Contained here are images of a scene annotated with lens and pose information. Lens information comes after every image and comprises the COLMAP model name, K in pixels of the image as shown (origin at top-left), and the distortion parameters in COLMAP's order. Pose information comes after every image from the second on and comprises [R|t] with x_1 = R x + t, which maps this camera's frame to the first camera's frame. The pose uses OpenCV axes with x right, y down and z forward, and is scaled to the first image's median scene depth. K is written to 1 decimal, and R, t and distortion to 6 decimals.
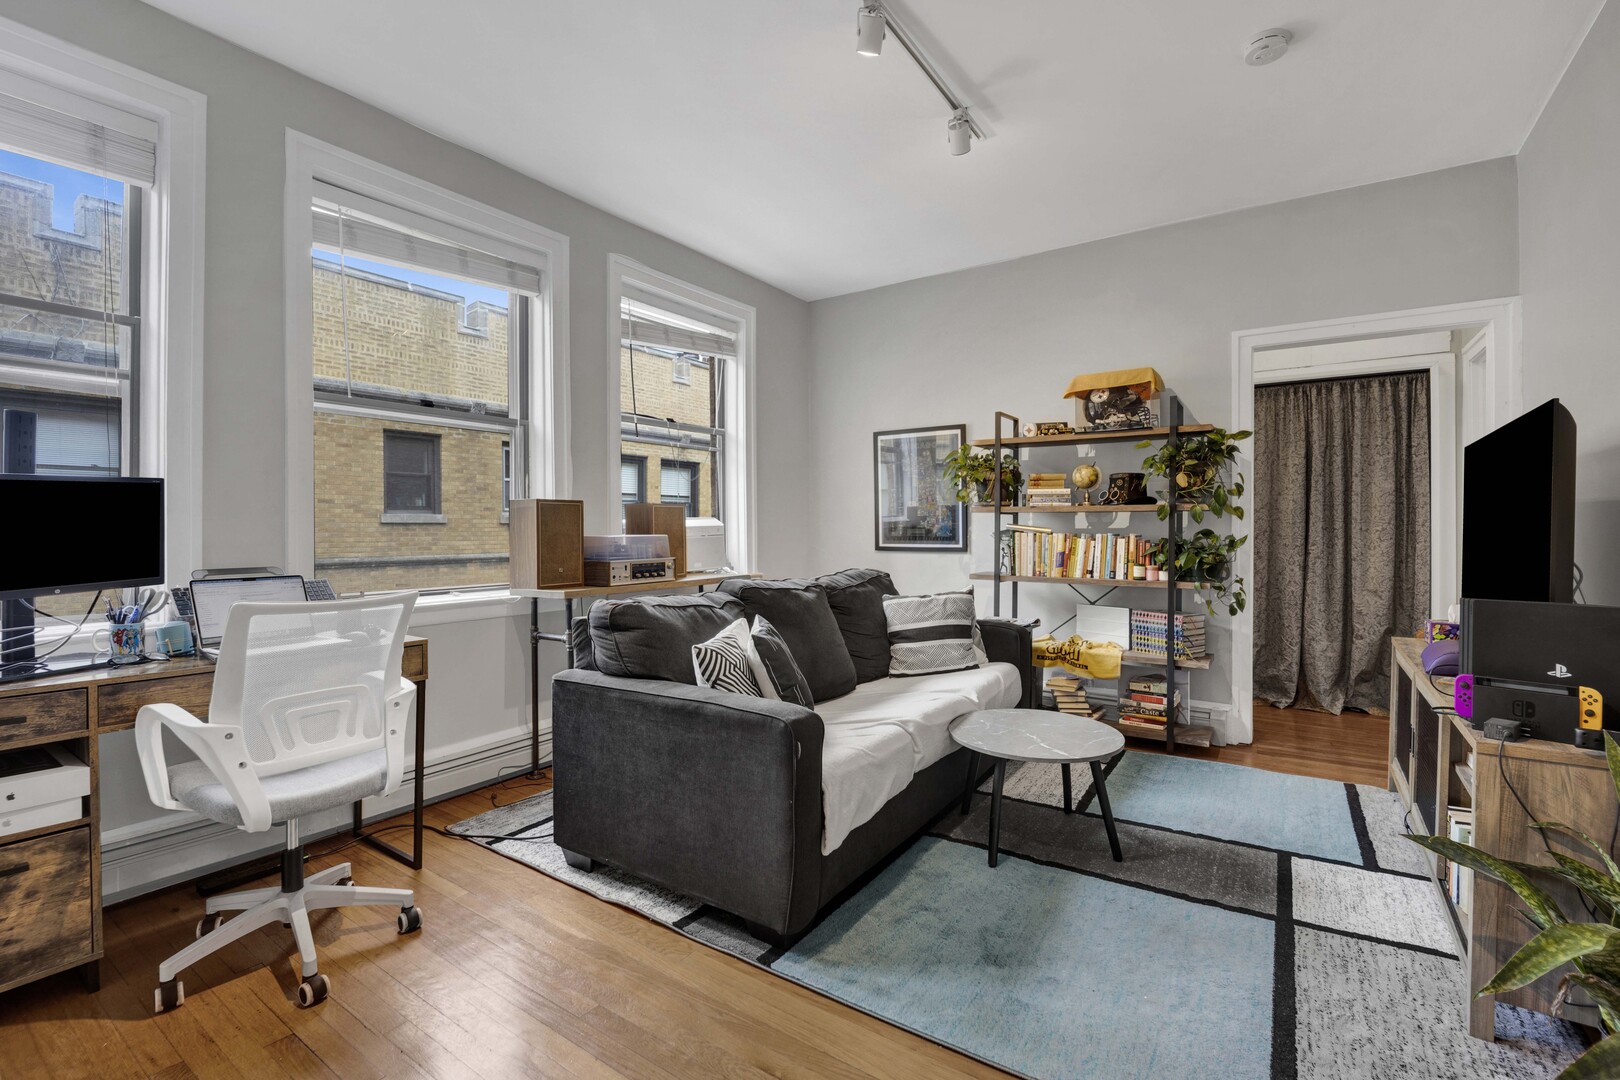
lens RADIAL K [[704.7, 0, 809.0], [0, 704.7, 534.4], [0, 0, 1]] dist [-0.019782, -0.000951]
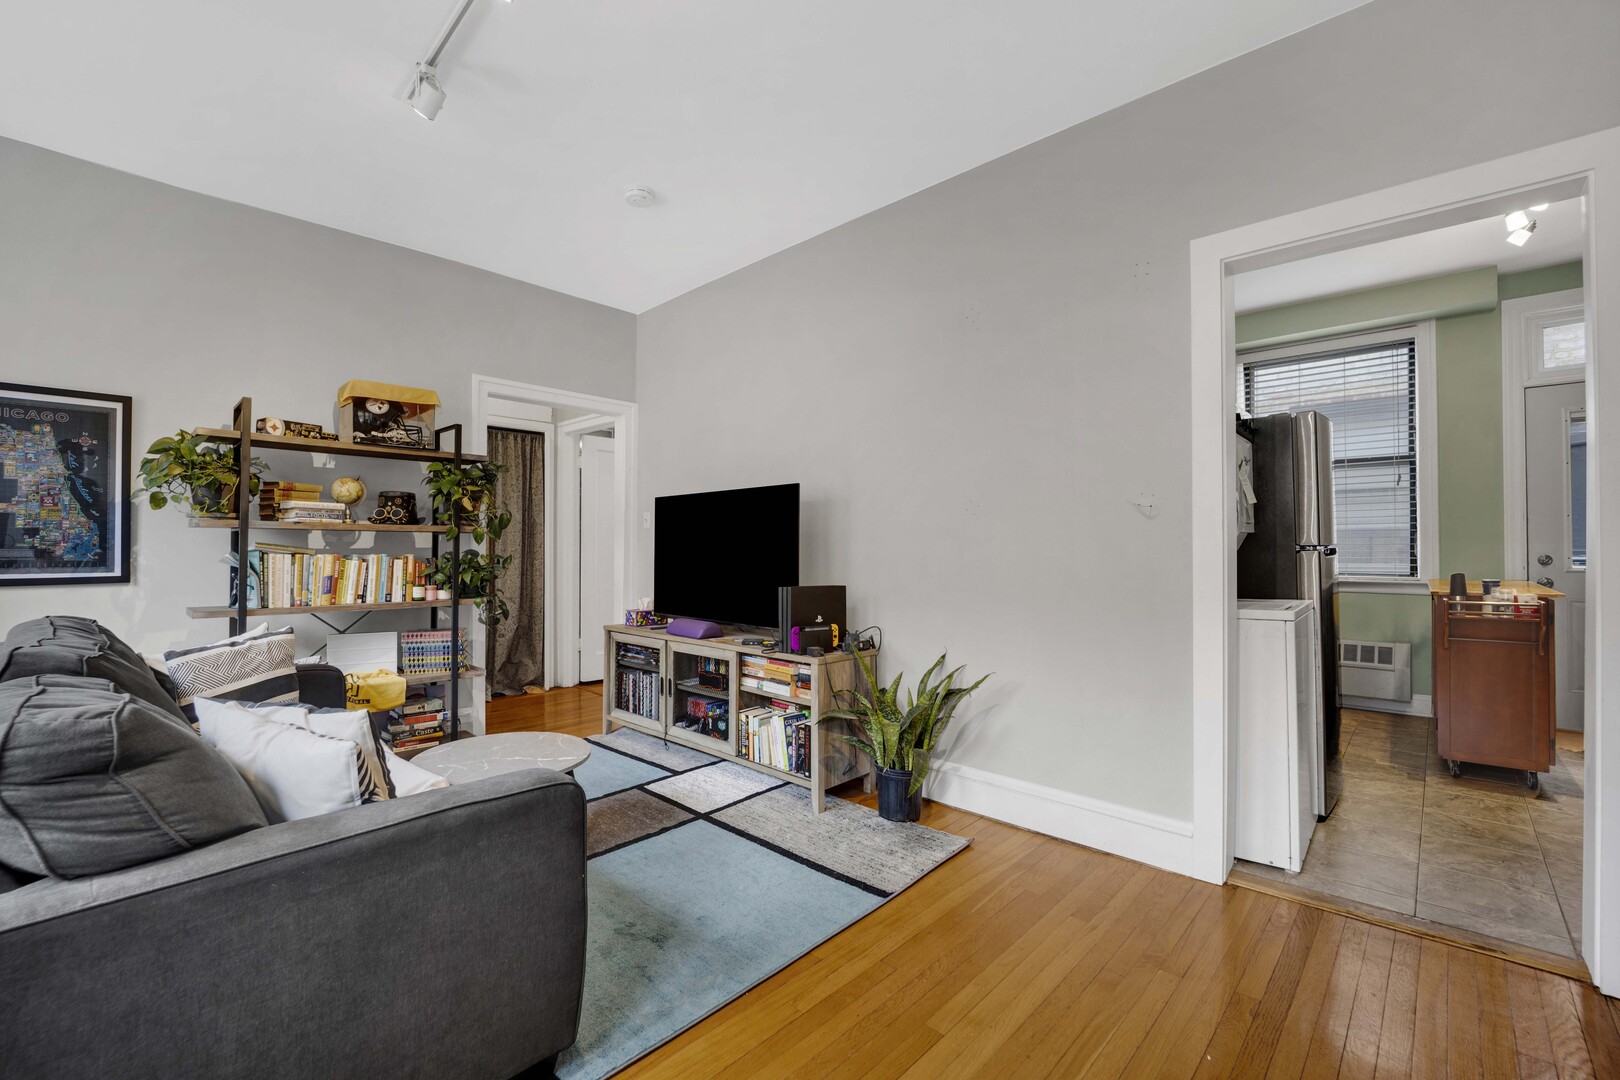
lens RADIAL K [[704.7, 0, 778.7], [0, 704.7, 545.8], [0, 0, 1]] dist [-0.019782, -0.000951]
pose [[0.168351, 0.005209, 0.985713, -0.429533], [0.008483, 0.999941, -0.006733, -0.001730], [-0.985691, 0.009495, 0.168297, 0.334665]]
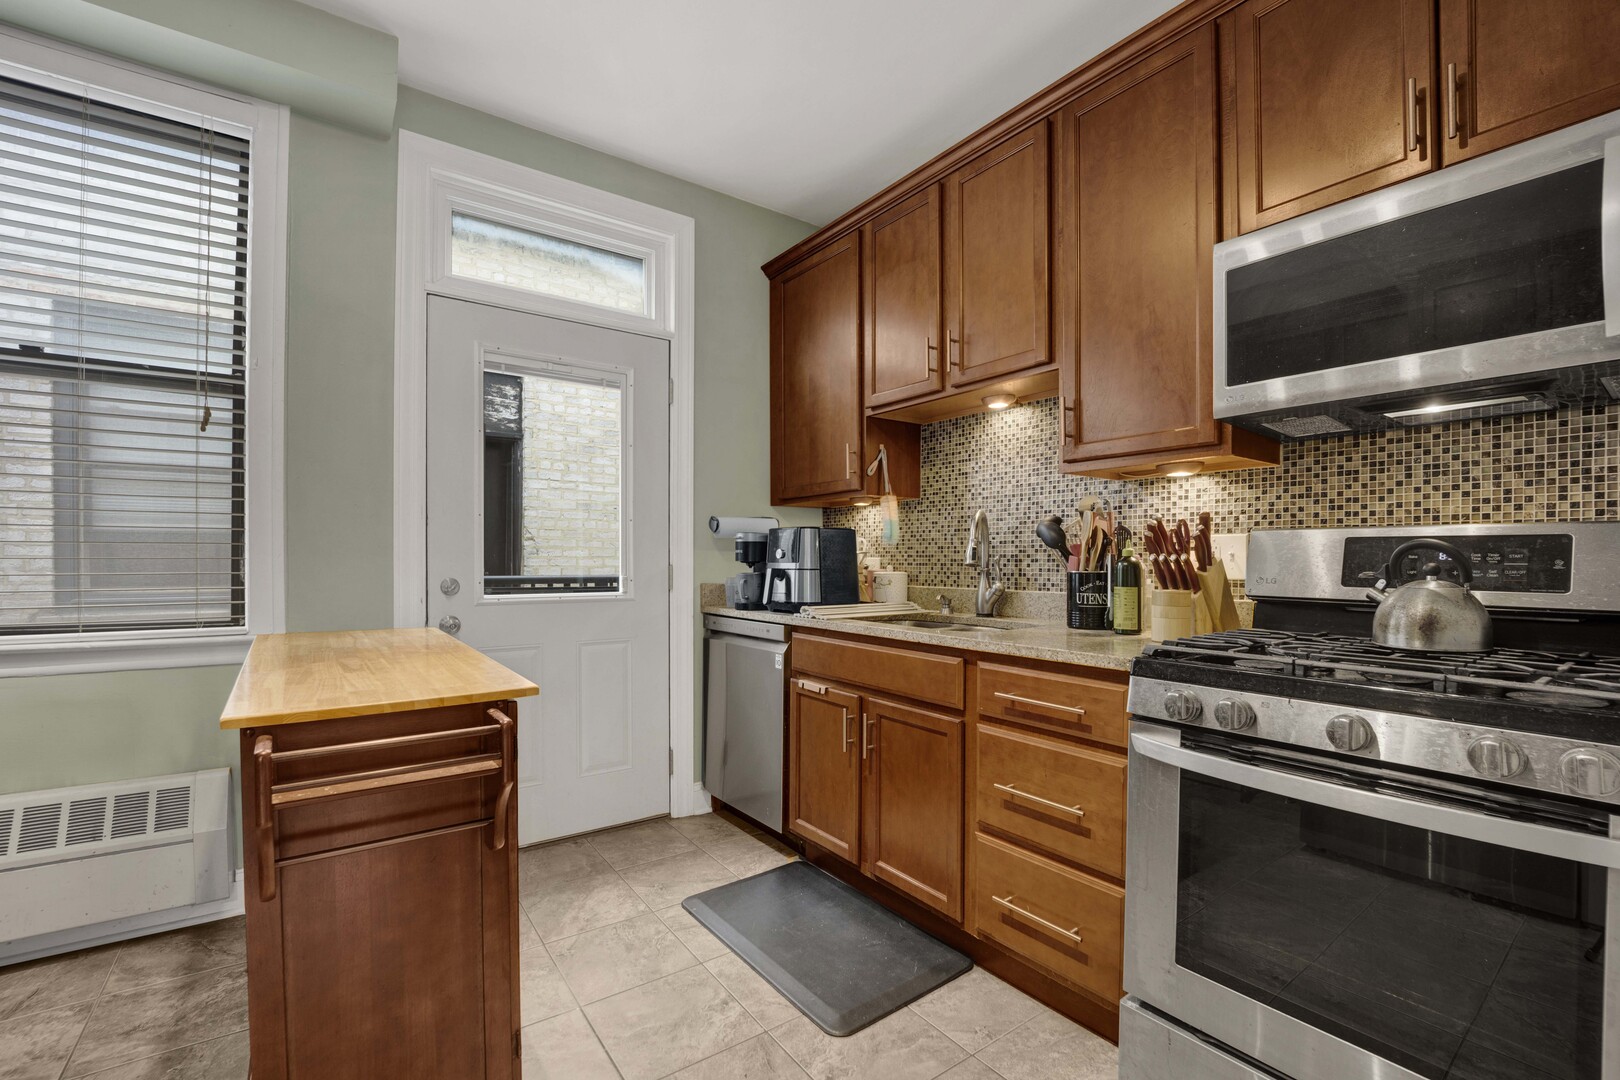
lens RADIAL K [[704.7, 0, 824.5], [0, 704.7, 564.8], [0, 0, 1]] dist [-0.019782, -0.000951]
pose [[-0.942160, -0.006819, 0.335093, 0.427357], [-0.003221, 0.999931, 0.011293, -0.007136], [-0.335147, 0.009561, -0.942117, -0.268839]]
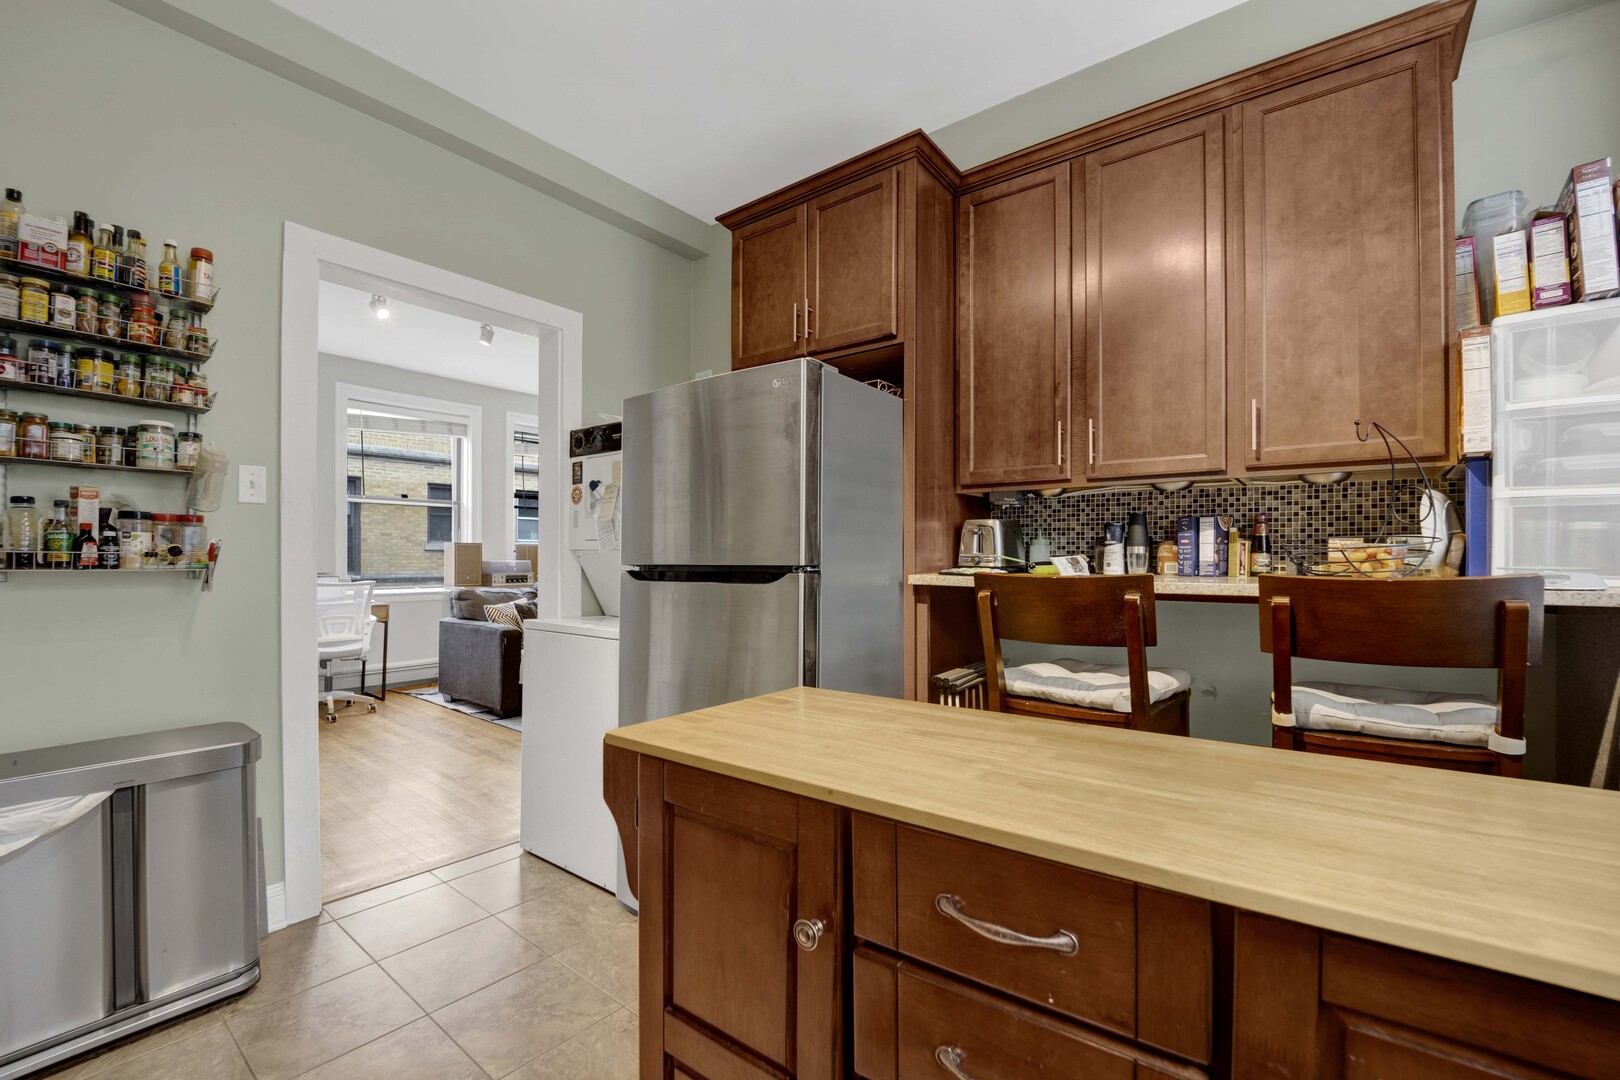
lens RADIAL K [[704.7, 0, 836.2], [0, 704.7, 555.0], [0, 0, 1]] dist [-0.019782, -0.000951]
pose [[0.997549, 0.009348, -0.069349, 0.782729], [-0.009923, 0.999919, -0.007960, -0.007931], [0.069269, 0.008629, 0.997561, -0.873115]]
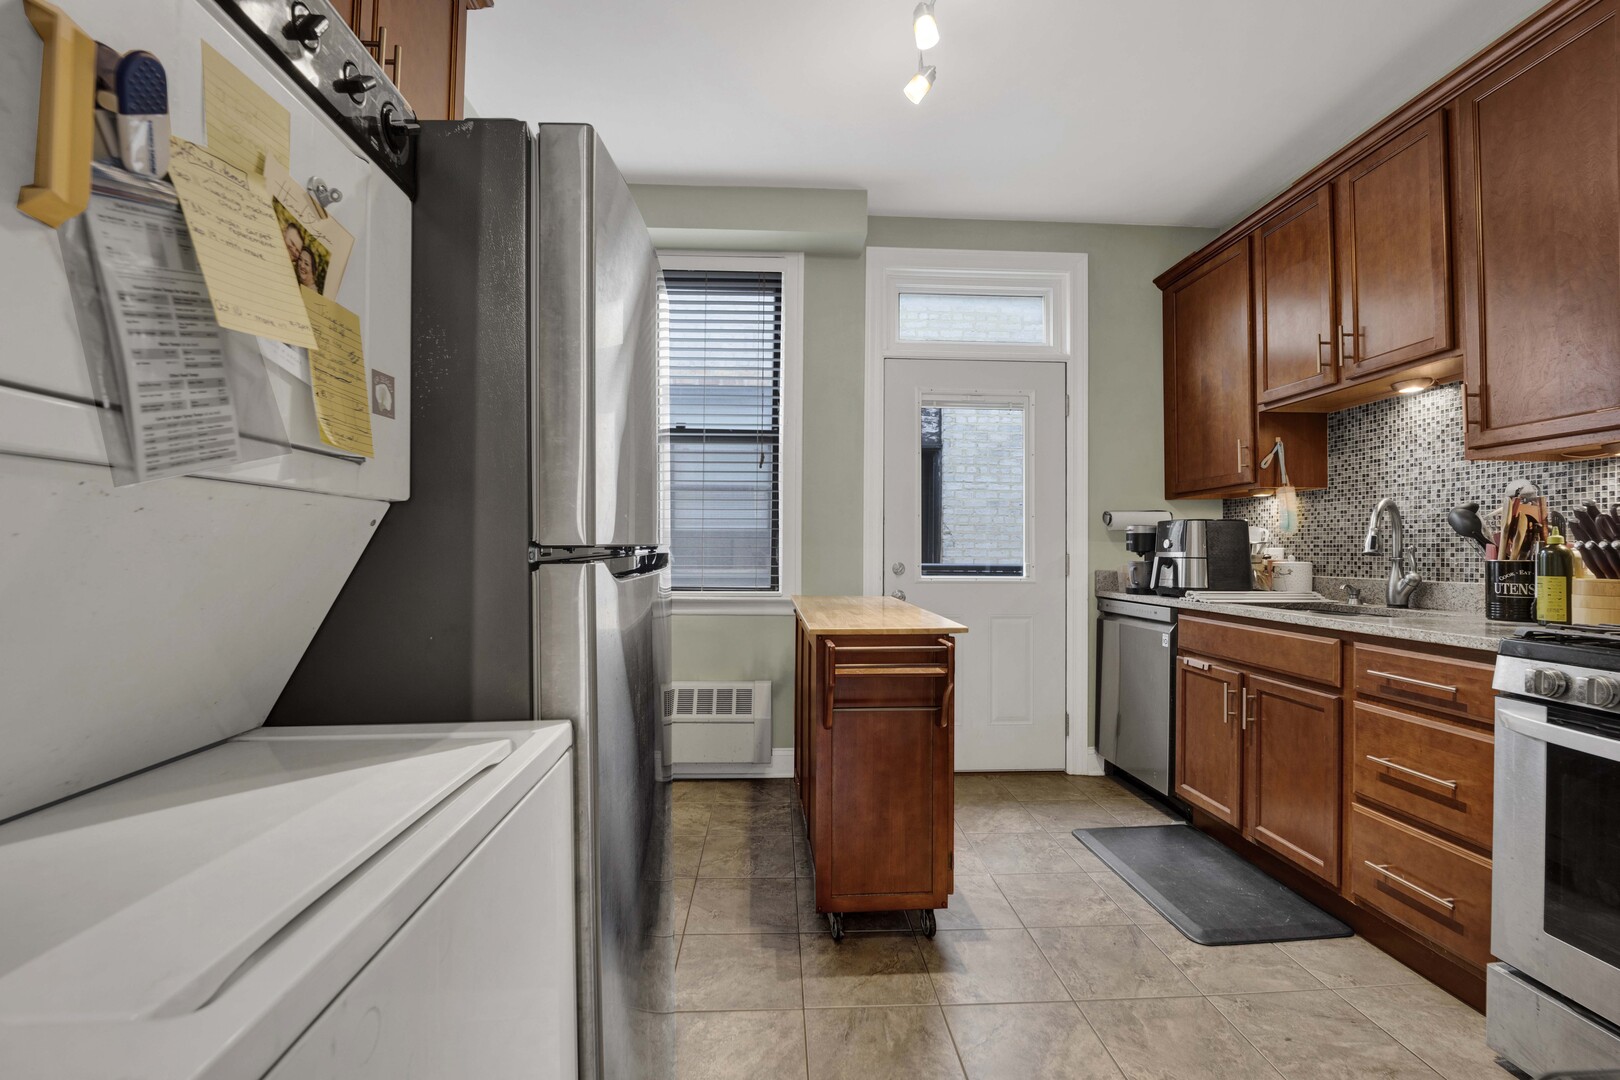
lens RADIAL K [[704.7, 0, 809.3], [0, 704.7, 543.5], [0, 0, 1]] dist [-0.019782, -0.000951]
pose [[-0.602112, 0.003552, 0.798404, 0.303746], [-0.004375, 0.999960, -0.007749, -0.001870], [-0.798400, -0.008159, -0.602073, -0.105246]]
